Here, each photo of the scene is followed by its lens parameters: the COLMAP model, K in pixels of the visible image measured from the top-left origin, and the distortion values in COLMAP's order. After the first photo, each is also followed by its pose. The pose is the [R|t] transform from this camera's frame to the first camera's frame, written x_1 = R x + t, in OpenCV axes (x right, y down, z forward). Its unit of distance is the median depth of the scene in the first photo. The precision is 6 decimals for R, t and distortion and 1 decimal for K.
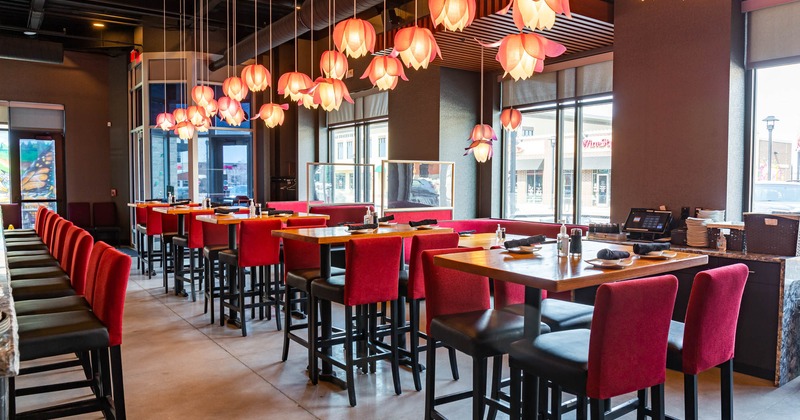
lens RADIAL K [[559.2, 0, 400.0], [0, 559.2, 210.0], [0, 0, 1]] dist [0.010627, -0.000594]
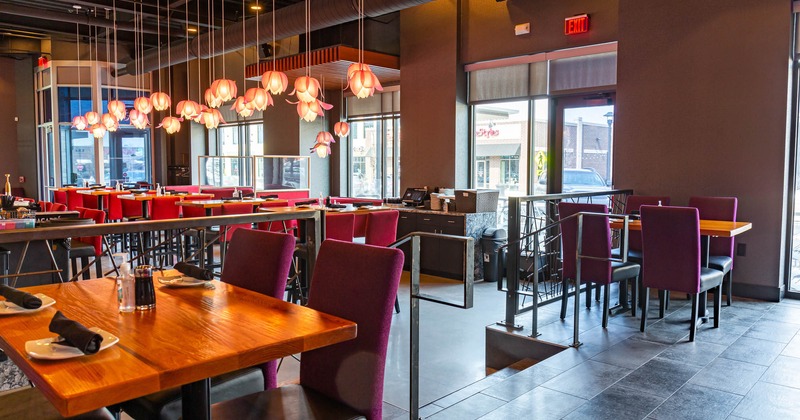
lens RADIAL K [[559.2, 0, 400.0], [0, 559.2, 210.0], [0, 0, 1]] dist [0.010627, -0.000594]
pose [[0.984701, -0.012593, 0.173794, 0.077501], [0.007909, 0.999587, 0.027616, 0.010870], [-0.174070, -0.025819, 0.984395, -0.420766]]
